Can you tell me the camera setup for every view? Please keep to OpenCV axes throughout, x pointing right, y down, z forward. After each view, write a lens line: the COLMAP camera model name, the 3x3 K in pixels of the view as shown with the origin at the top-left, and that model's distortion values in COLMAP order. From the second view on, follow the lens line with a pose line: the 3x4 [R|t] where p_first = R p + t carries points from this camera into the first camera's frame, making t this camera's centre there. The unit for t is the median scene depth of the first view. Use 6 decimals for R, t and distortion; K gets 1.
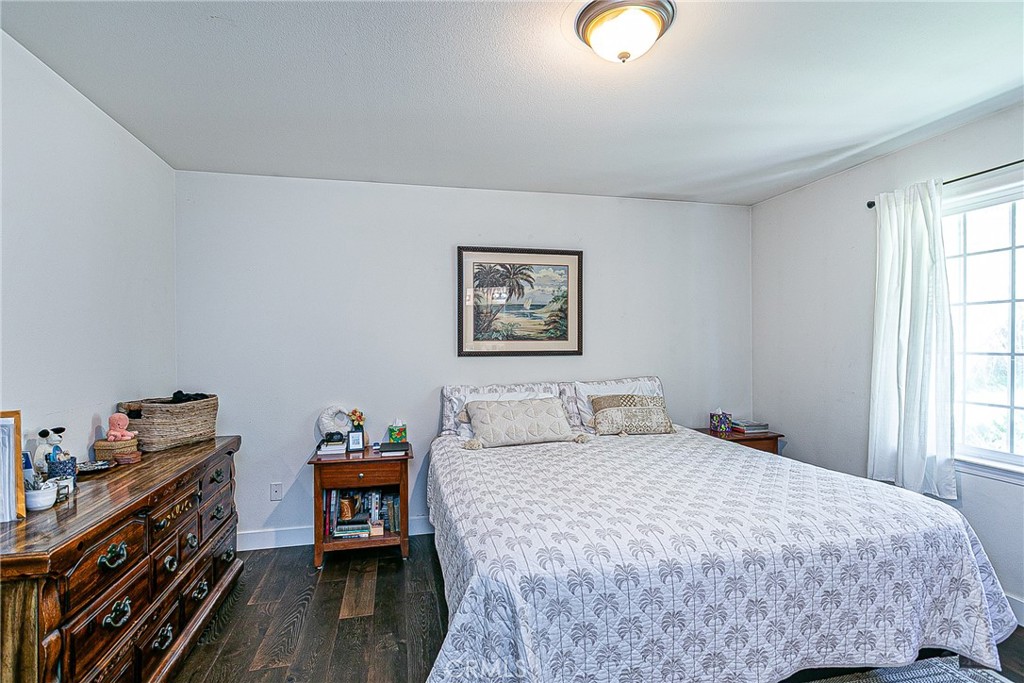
lens RADIAL K [[505.5, 0, 512.0], [0, 505.5, 341.5], [0, 0, 1]] dist [-0.001672, -0.000653]
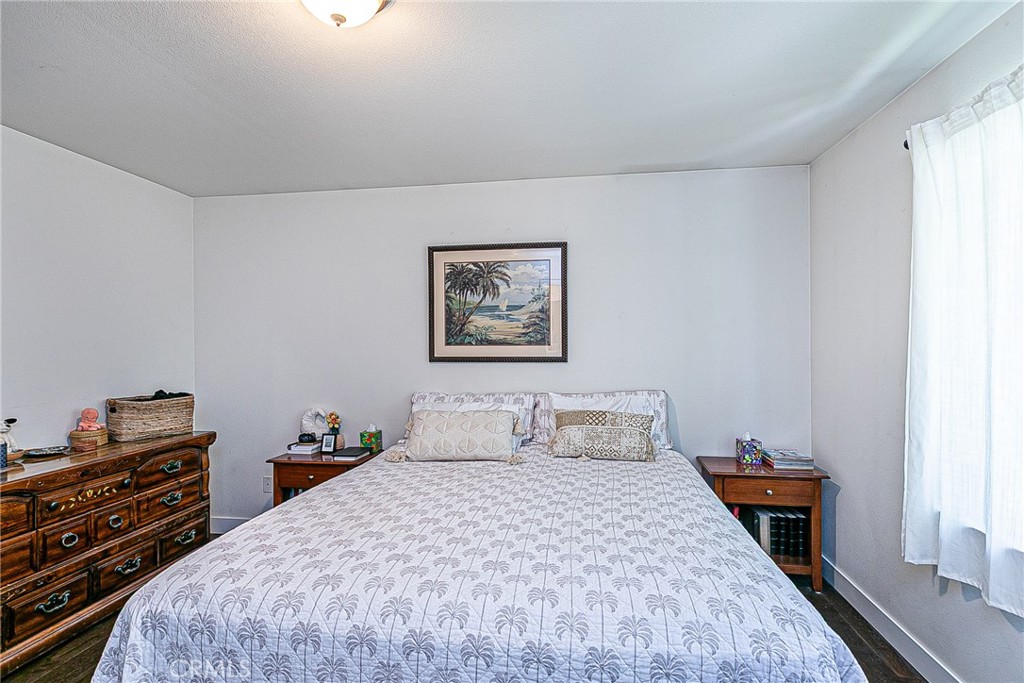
lens RADIAL K [[517.9, 0, 512.0], [0, 517.9, 341.5], [0, 0, 1]] dist [-0.001659, -0.000253]
pose [[0.930249, -0.000492, -0.366928, 0.394167], [0.001660, 0.999995, 0.002869, -0.011609], [0.366925, -0.003278, 0.930245, 0.145748]]
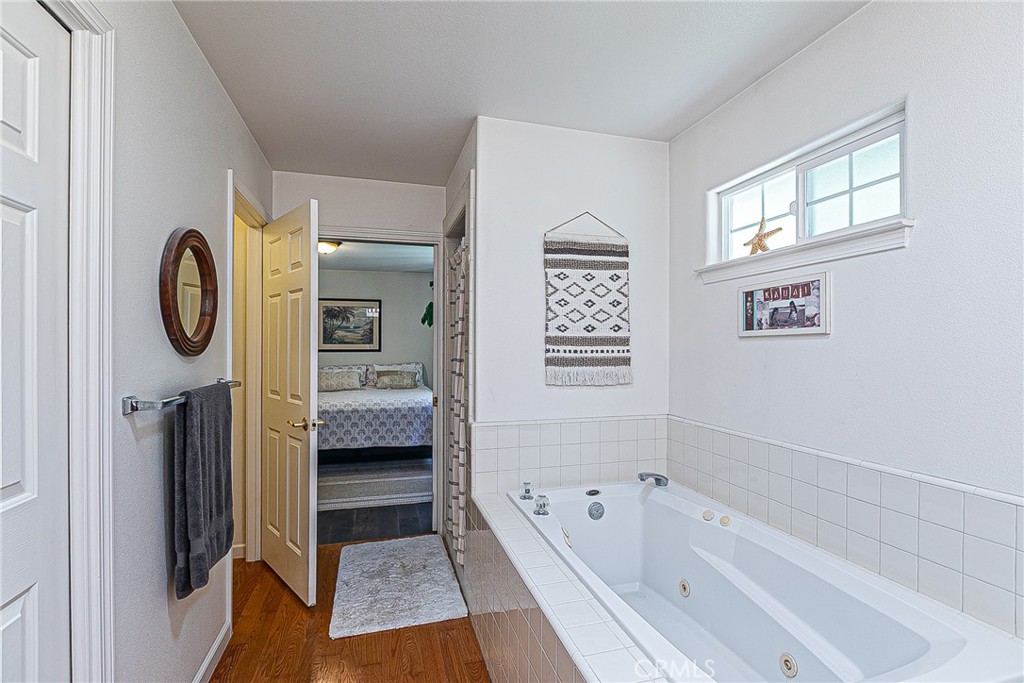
lens RADIAL K [[480.0, 0, 512.0], [0, 480.0, 341.5], [0, 0, 1]] dist [-0.016996, -0.000175]
pose [[0.999139, 0.004792, 0.041210, 0.605140], [-0.004497, 0.999964, -0.007252, -0.001446], [-0.041243, 0.007060, 0.999124, -0.958608]]
